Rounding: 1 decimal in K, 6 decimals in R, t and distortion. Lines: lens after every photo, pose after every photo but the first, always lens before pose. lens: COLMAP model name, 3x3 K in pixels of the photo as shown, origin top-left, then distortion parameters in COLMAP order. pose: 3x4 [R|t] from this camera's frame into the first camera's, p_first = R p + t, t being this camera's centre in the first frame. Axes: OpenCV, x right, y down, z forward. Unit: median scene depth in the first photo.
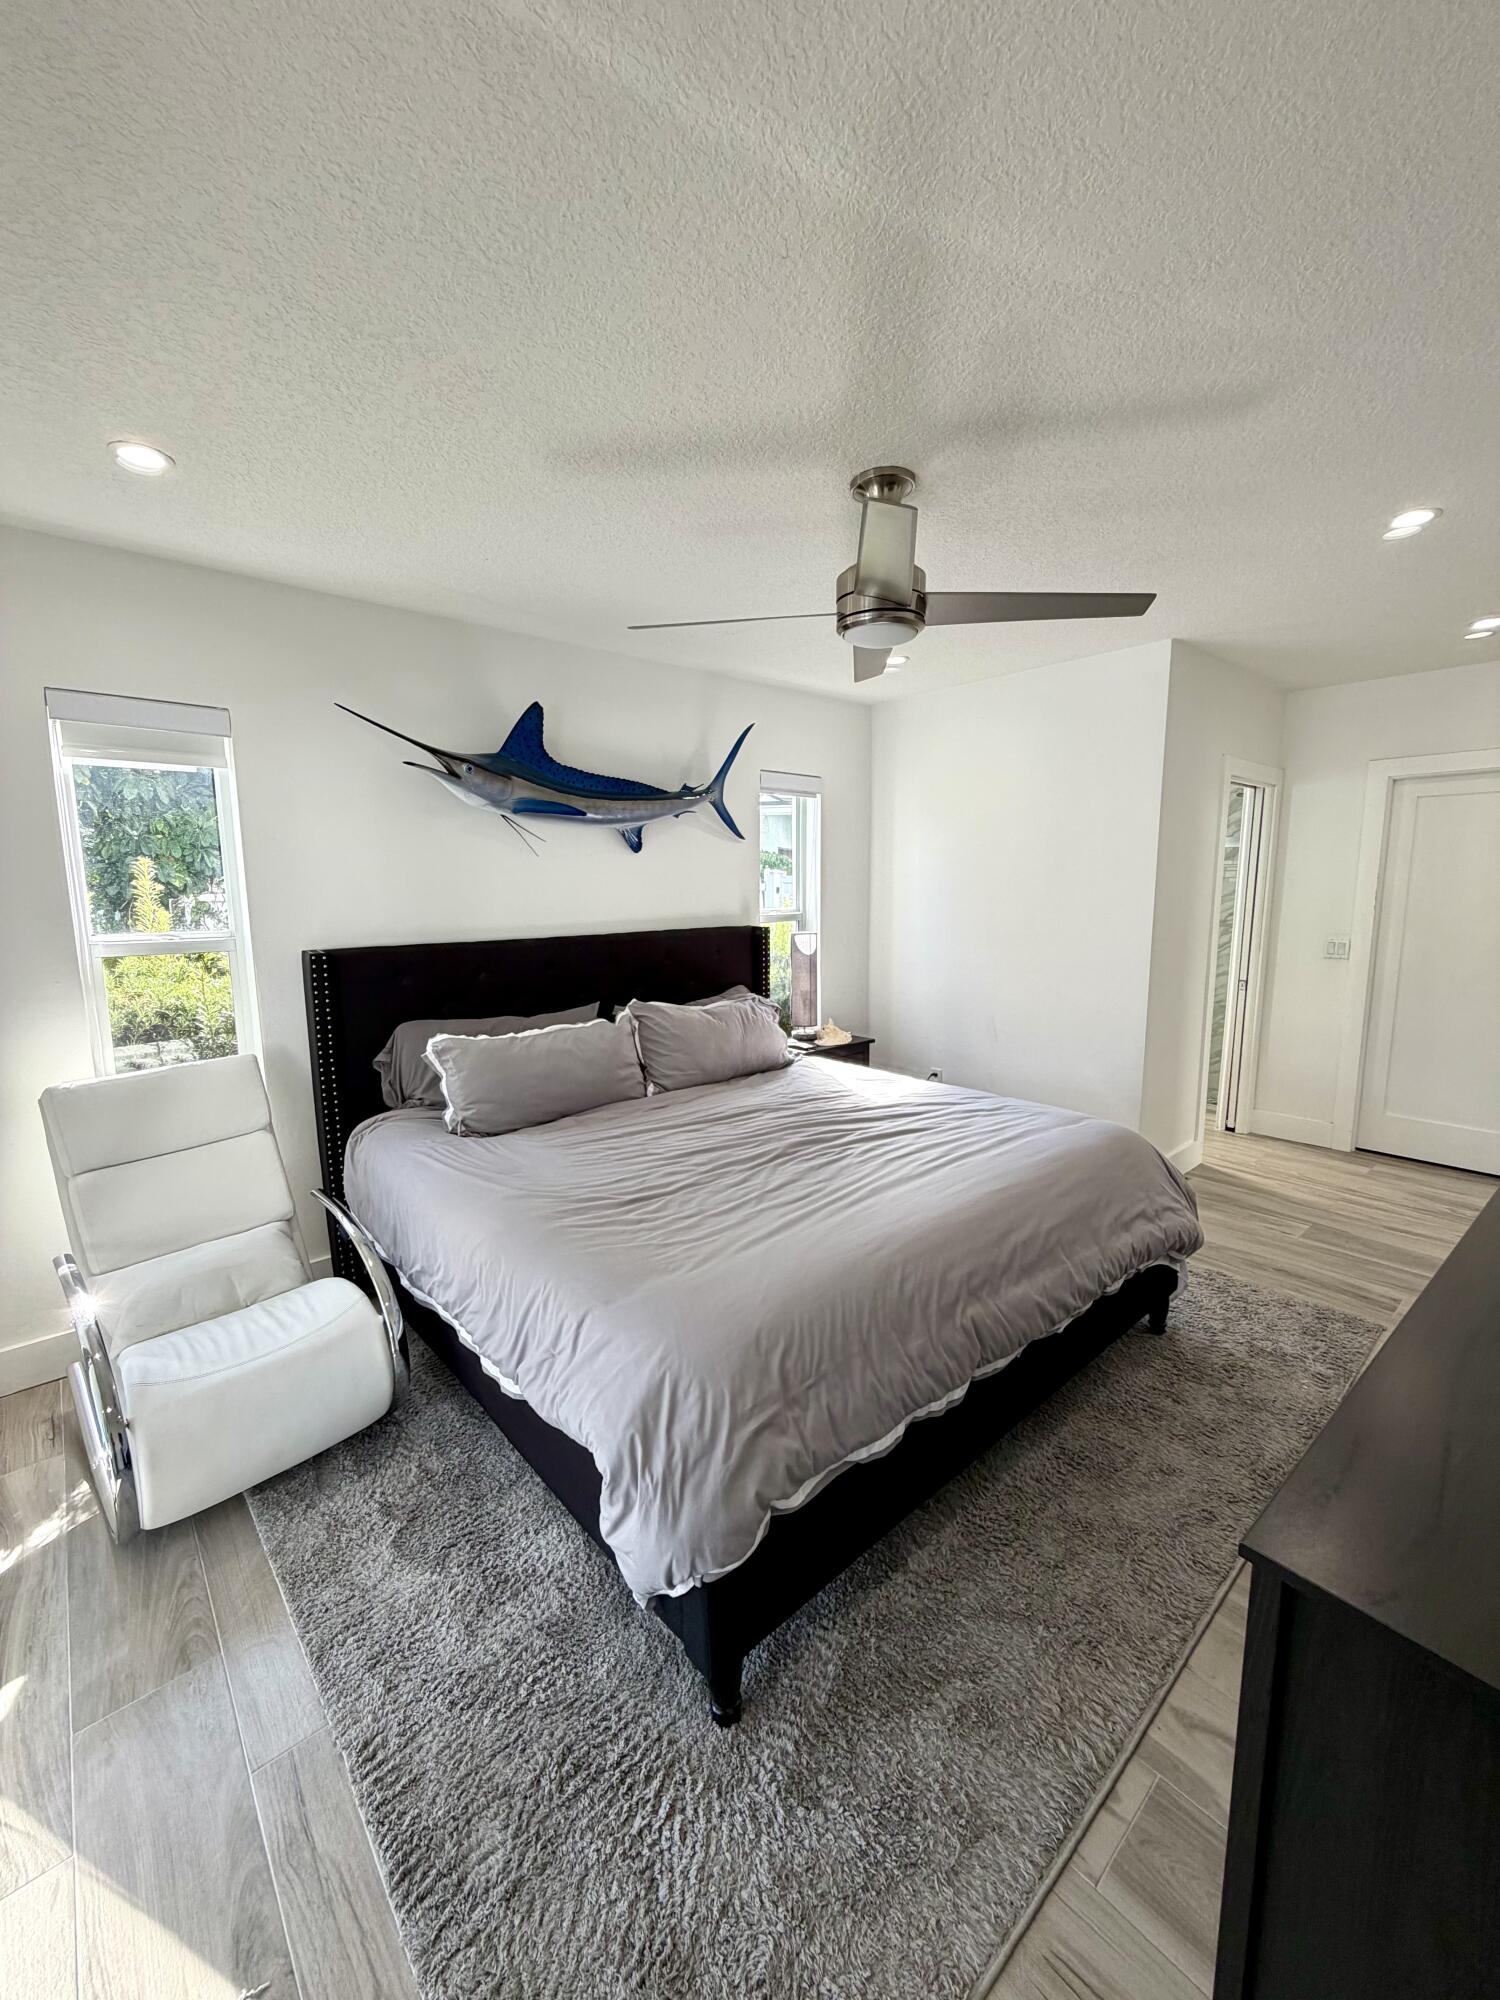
lens RADIAL K [[794.5, 0, 750.4], [0, 794.5, 997.8], [0, 0, 1]] dist [-0.001216, 0.000207]
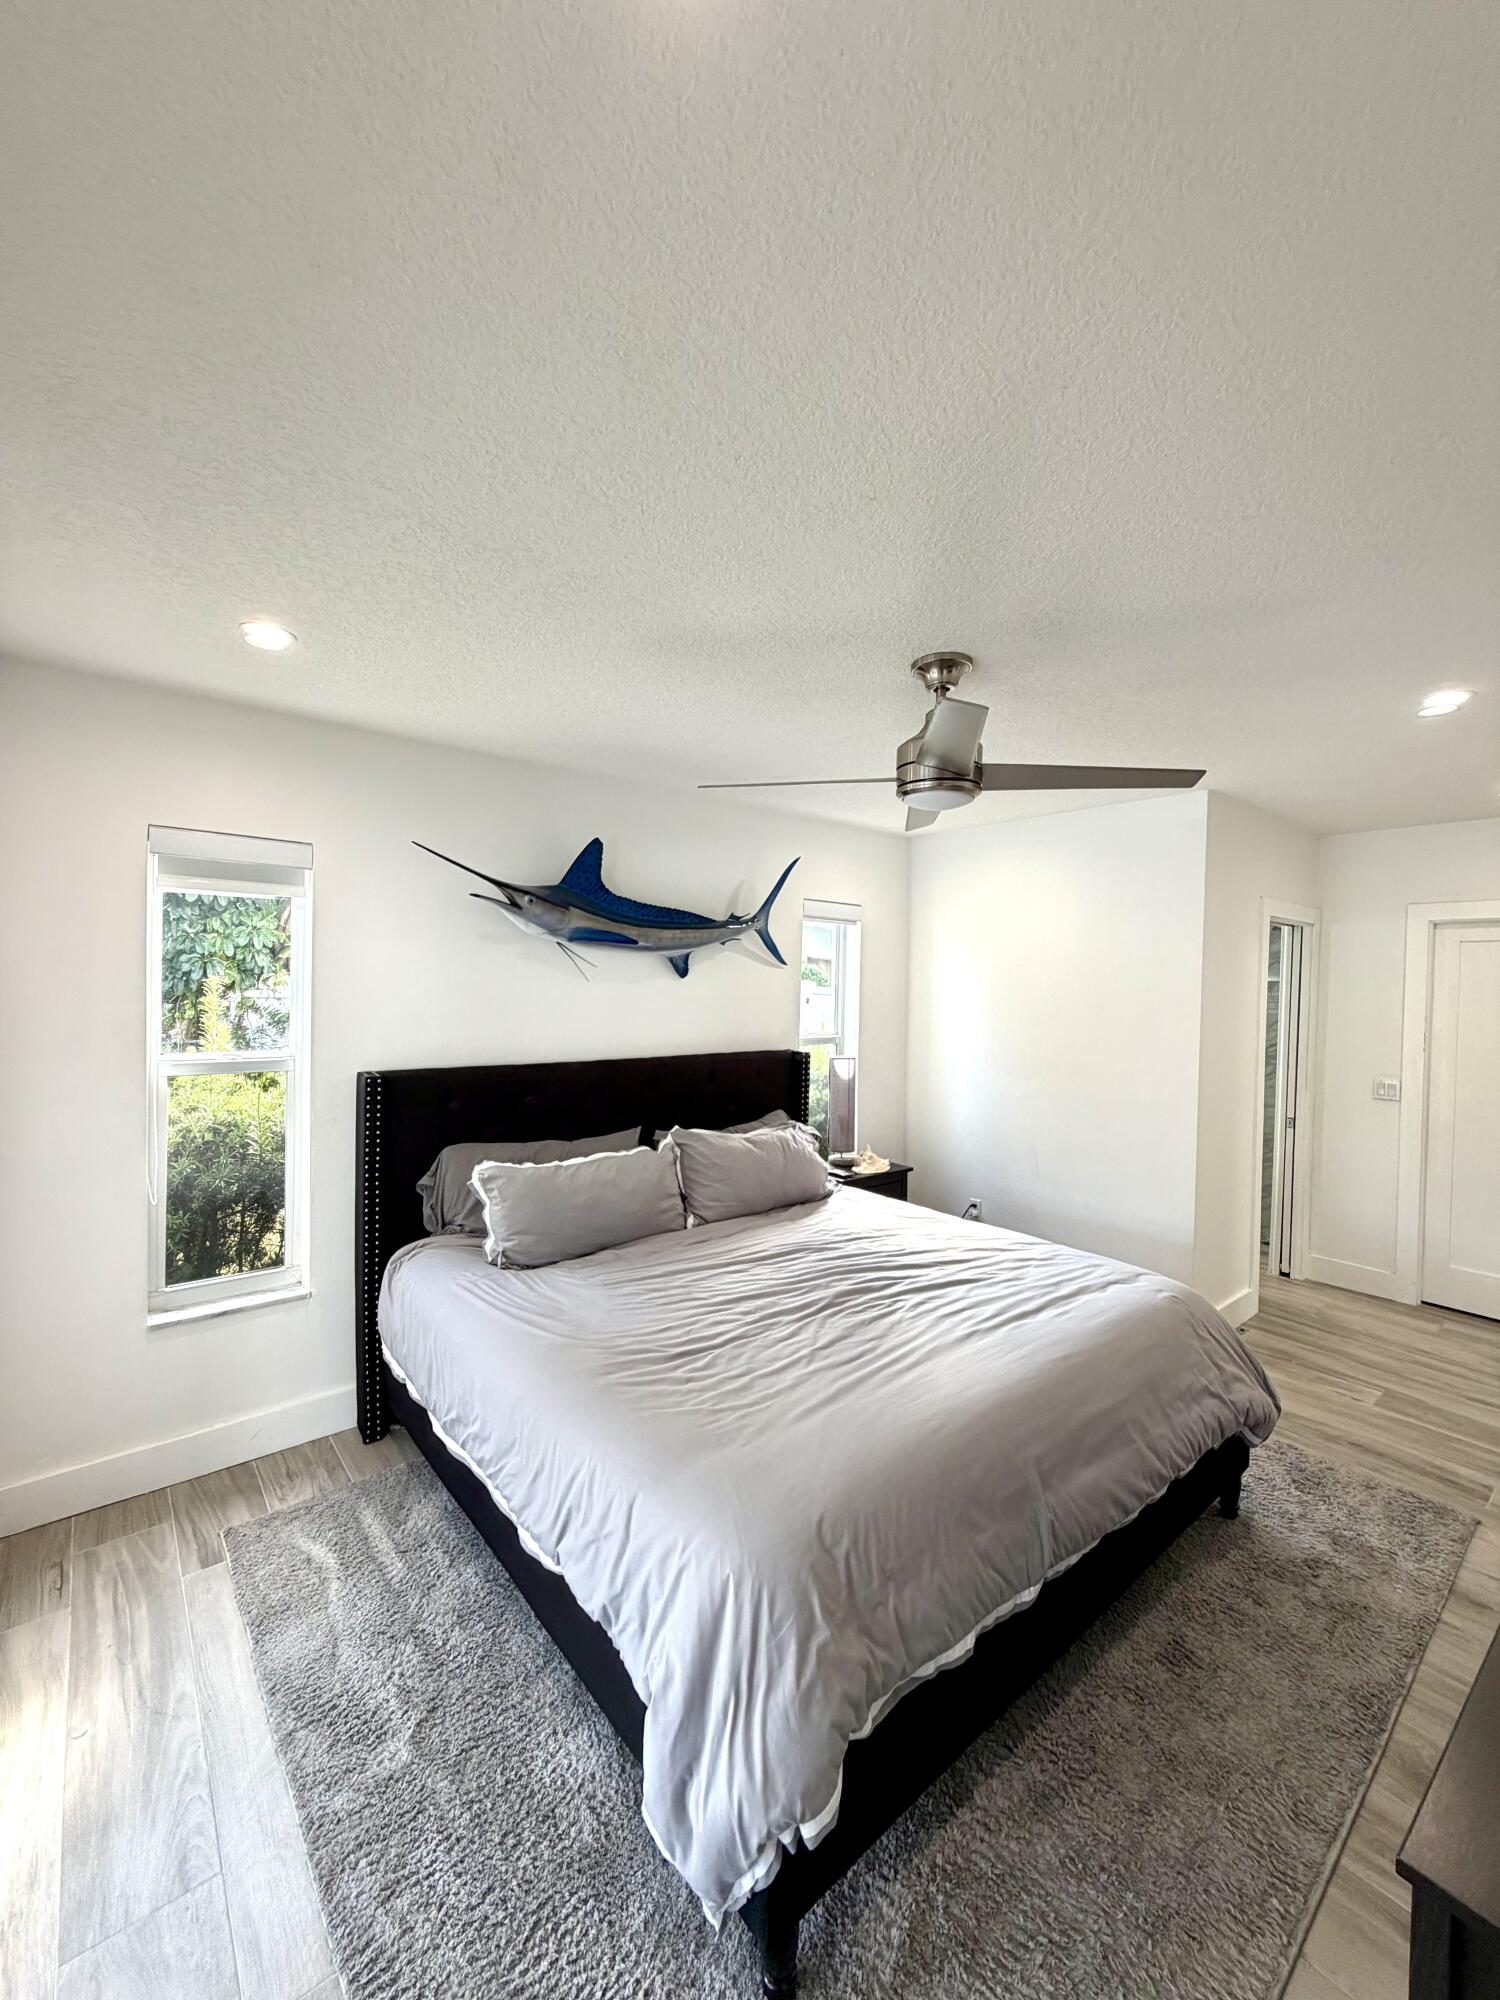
lens RADIAL K [[794.5, 0, 750.4], [0, 794.5, 997.8], [0, 0, 1]] dist [-0.001216, 0.000207]
pose [[0.999196, 0.027805, -0.028881, -0.035157], [-0.031209, 0.991666, -0.125002, -0.043471], [0.025164, 0.125803, 0.991736, -0.010007]]
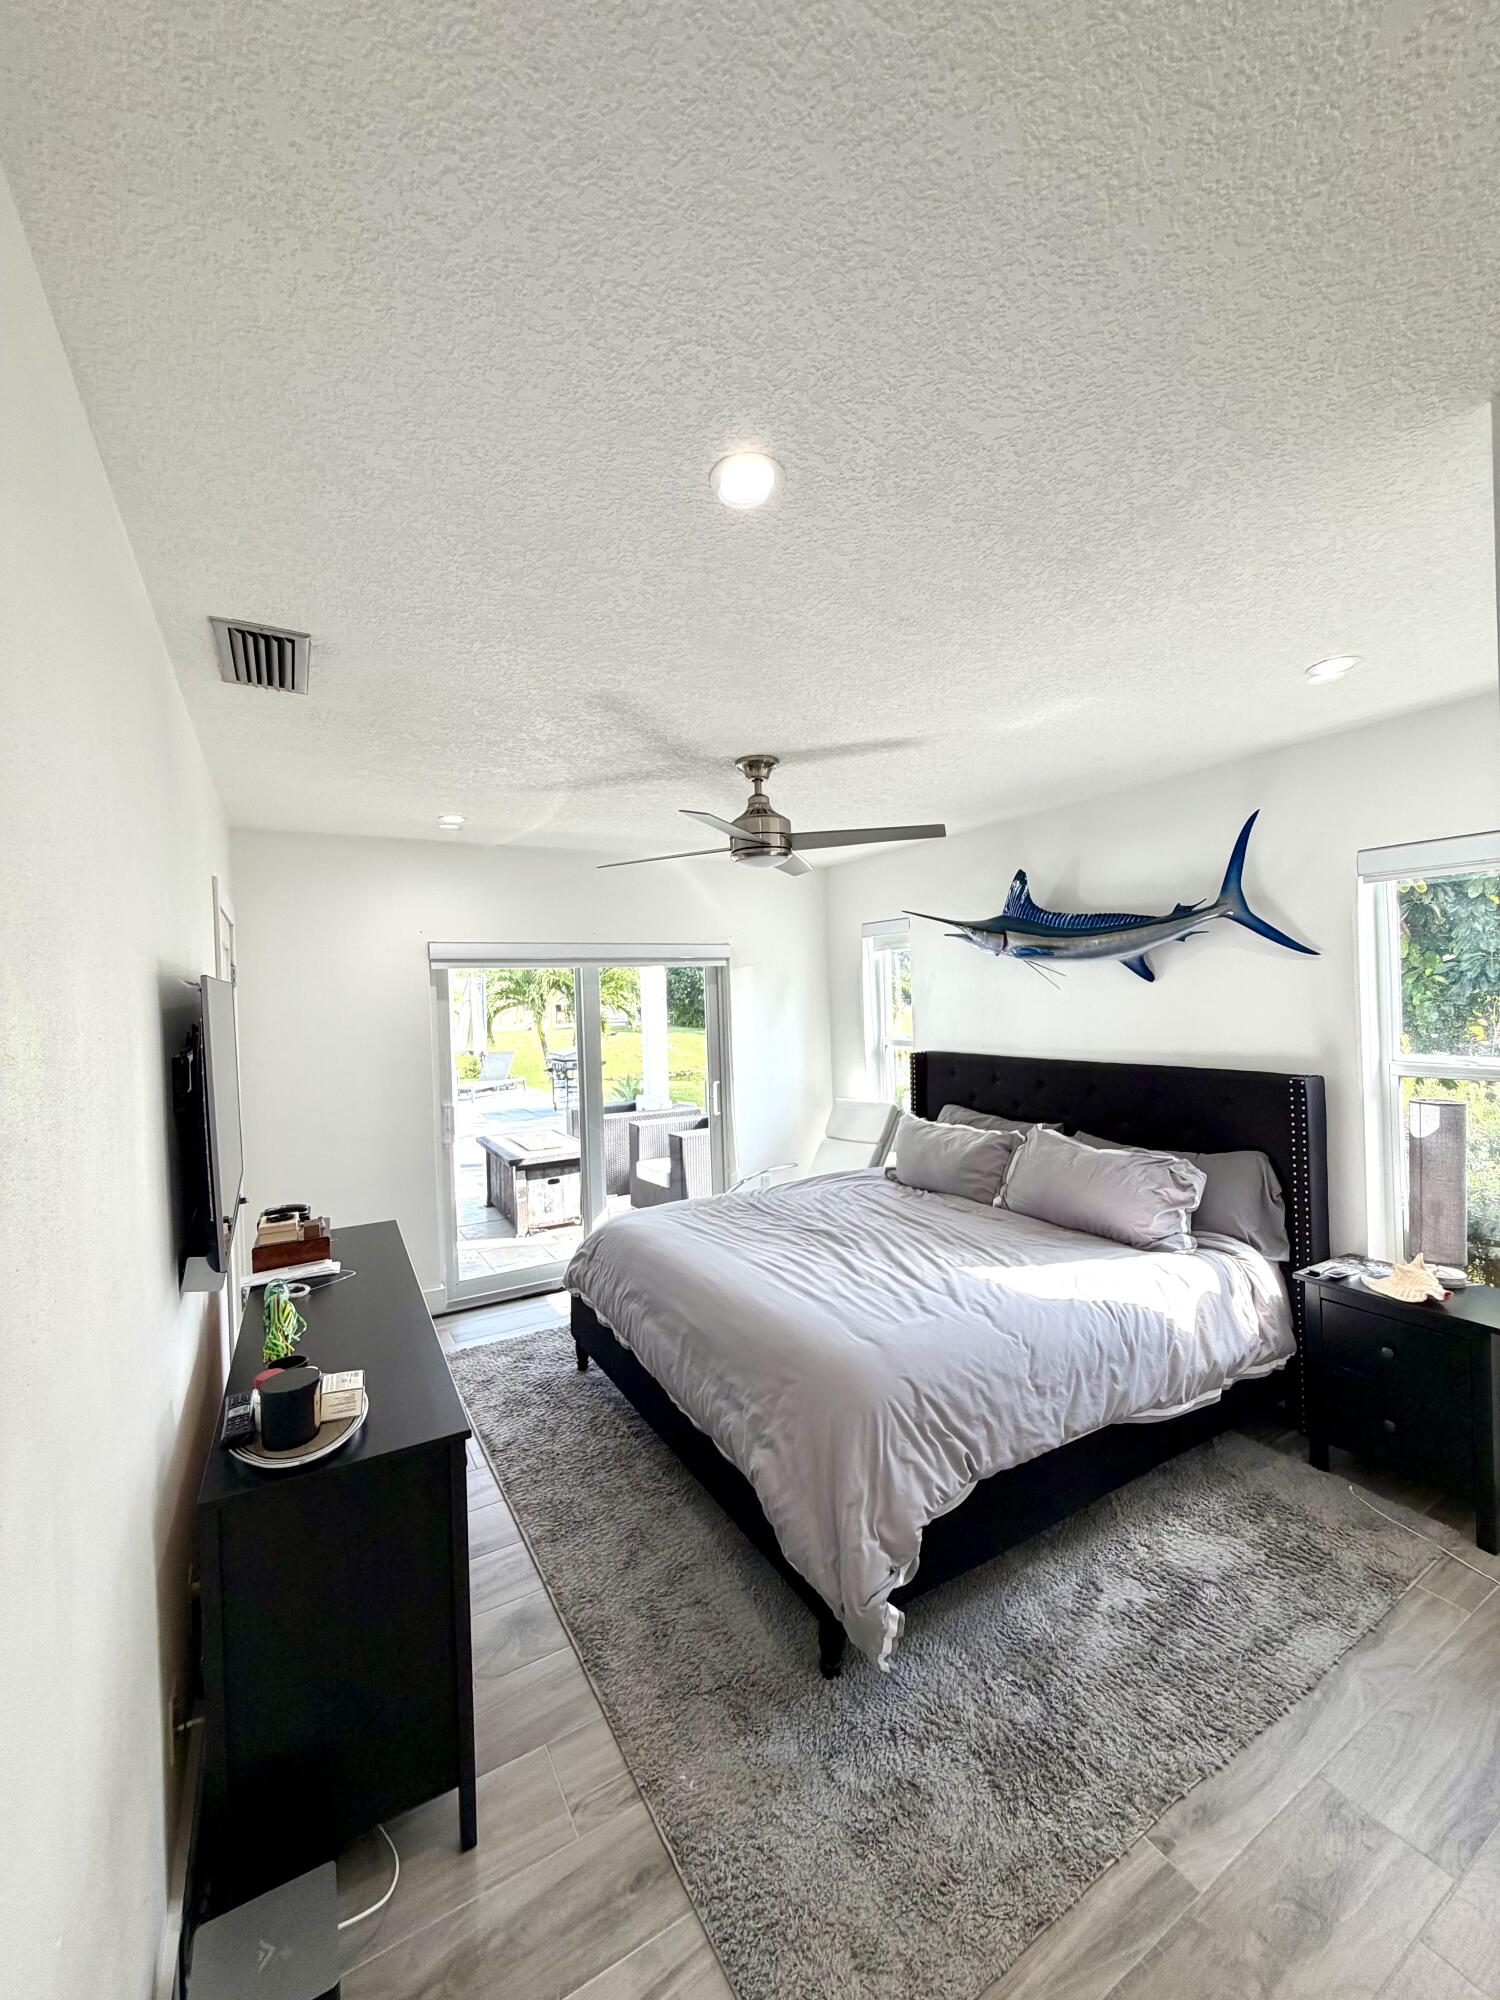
lens RADIAL K [[794.5, 0, 750.4], [0, 794.5, 997.8], [0, 0, 1]] dist [-0.001216, 0.000207]
pose [[-0.190197, 0.019627, -0.981550, 1.169361], [-0.108920, 0.993206, 0.040966, -0.200372], [0.975685, 0.114702, -0.186767, 0.953512]]
